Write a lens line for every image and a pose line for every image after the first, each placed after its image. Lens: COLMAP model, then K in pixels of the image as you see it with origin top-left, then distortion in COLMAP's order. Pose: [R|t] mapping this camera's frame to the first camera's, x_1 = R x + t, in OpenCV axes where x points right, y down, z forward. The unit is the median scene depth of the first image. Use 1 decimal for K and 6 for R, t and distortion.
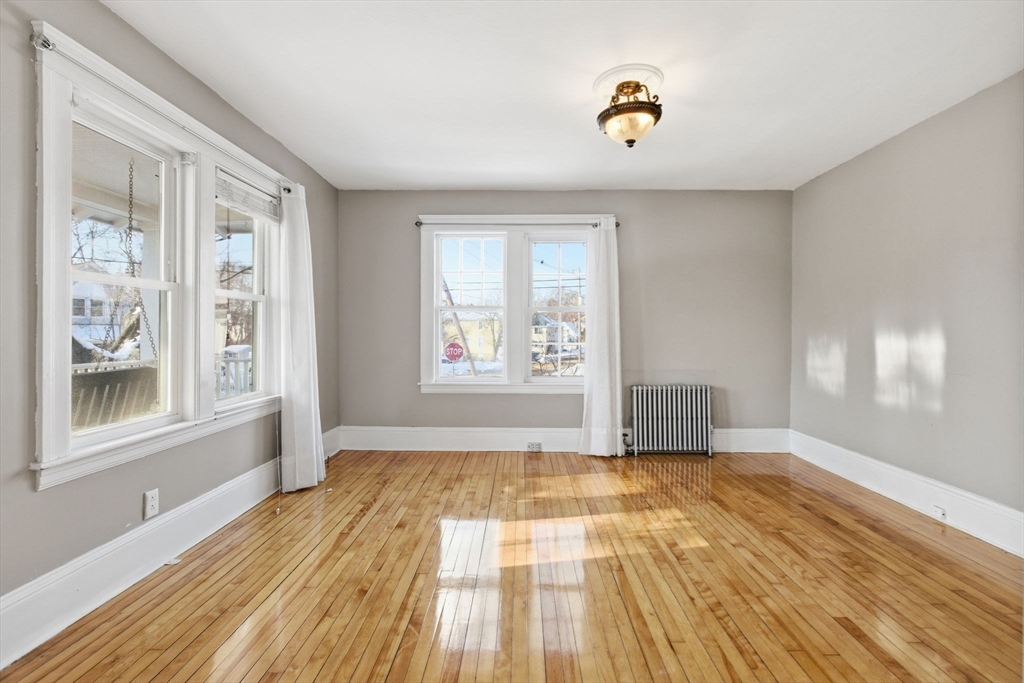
lens RADIAL K [[468.4, 0, 512.7], [0, 468.4, 331.9], [0, 0, 1]] dist [0.001447, 0.000441]
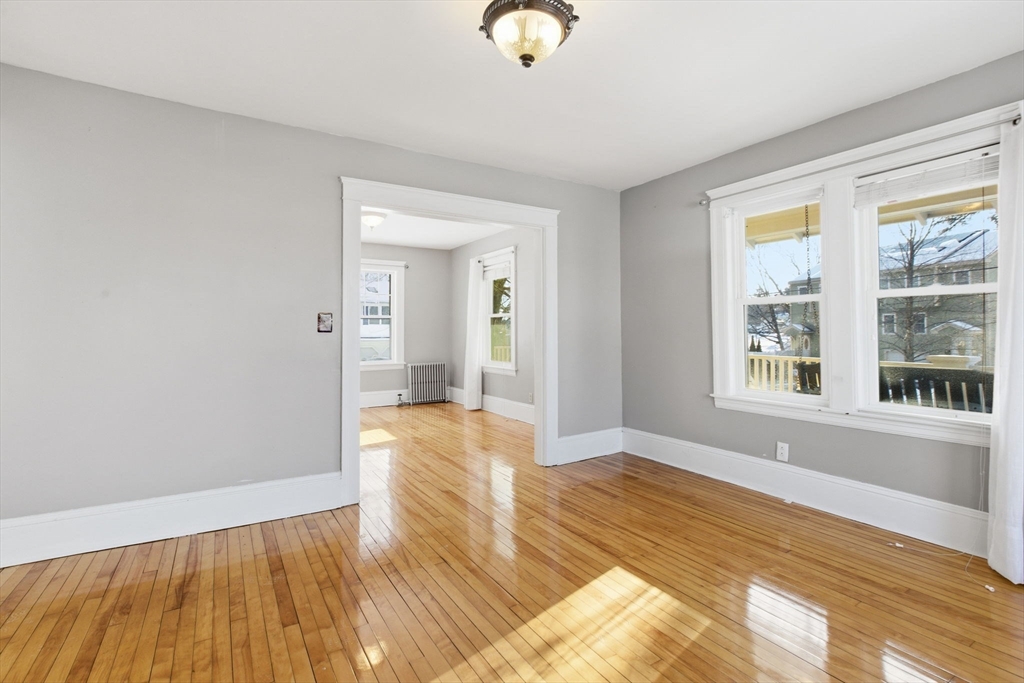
lens RADIAL K [[477.5, 0, 513.1], [0, 477.5, 327.8], [0, 0, 1]] dist [0.000411, 0.000348]
pose [[-0.840262, -0.004541, -0.542162, 0.775585], [0.000082, 0.999964, -0.008502, -0.005009], [0.542181, -0.007188, -0.840231, 1.908085]]
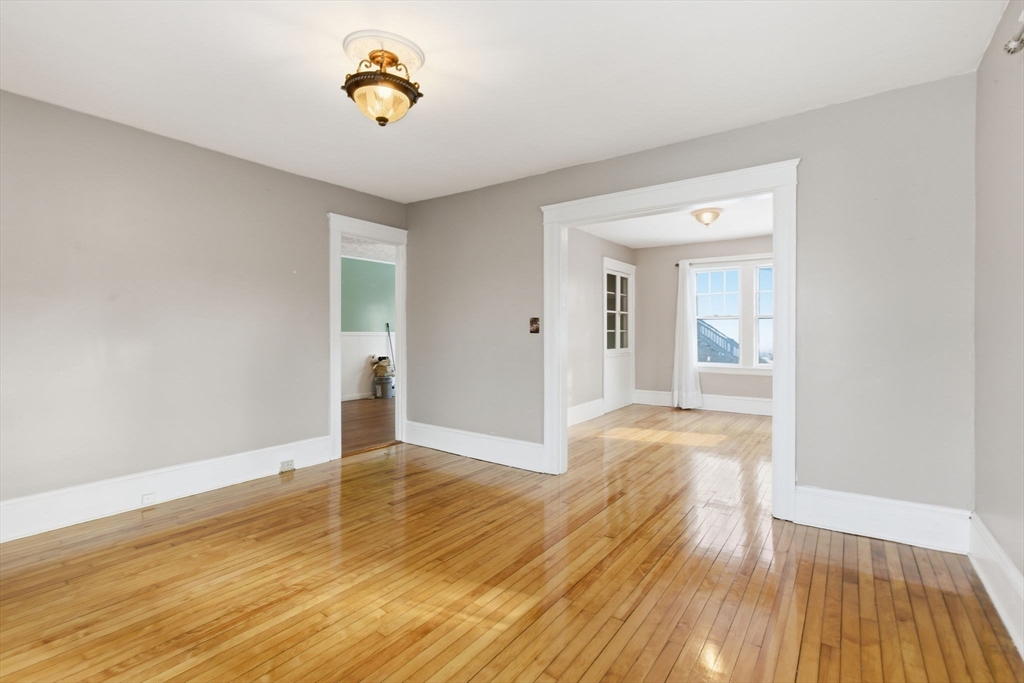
lens RADIAL K [[468.4, 0, 512.7], [0, 468.4, 331.9], [0, 0, 1]] dist [0.001447, 0.000441]
pose [[-0.822021, -0.001808, 0.569454, -0.555438], [-0.002245, 0.999997, -0.000067, -0.006242], [-0.569452, -0.001333, -0.822023, 1.930603]]
